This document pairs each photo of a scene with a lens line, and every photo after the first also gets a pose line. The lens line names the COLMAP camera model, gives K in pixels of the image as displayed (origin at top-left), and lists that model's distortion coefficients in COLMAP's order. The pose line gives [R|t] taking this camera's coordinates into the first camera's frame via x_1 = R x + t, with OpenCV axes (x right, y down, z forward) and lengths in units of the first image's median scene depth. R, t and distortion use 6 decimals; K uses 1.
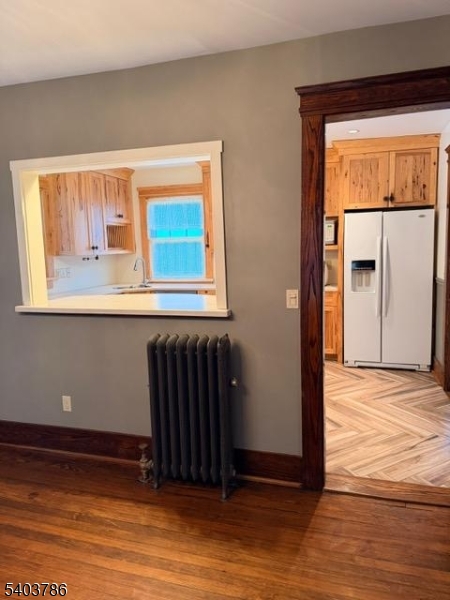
lens RADIAL K [[417.2, 0, 225.0], [0, 417.2, 300.0], [0, 0, 1]] dist [0.005677, -0.002552]
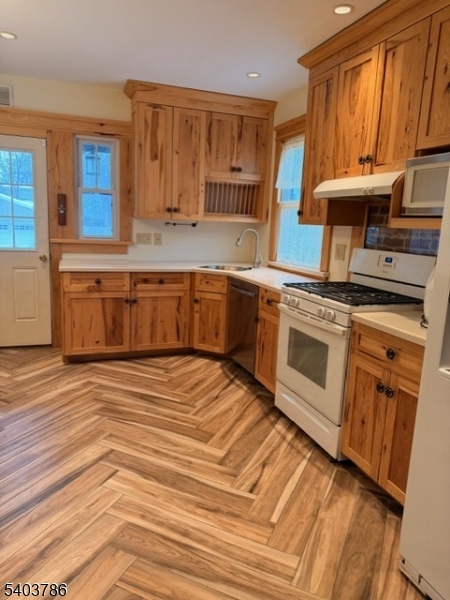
lens RADIAL K [[428.0, 0, 225.0], [0, 428.0, 300.0], [0, 0, 1]] dist [0.011242, 0.002894]
pose [[0.606187, 0.190621, -0.772140, 0.449865], [-0.159495, 0.980266, 0.116786, -0.080271], [0.779165, 0.052358, 0.624628, 0.679767]]
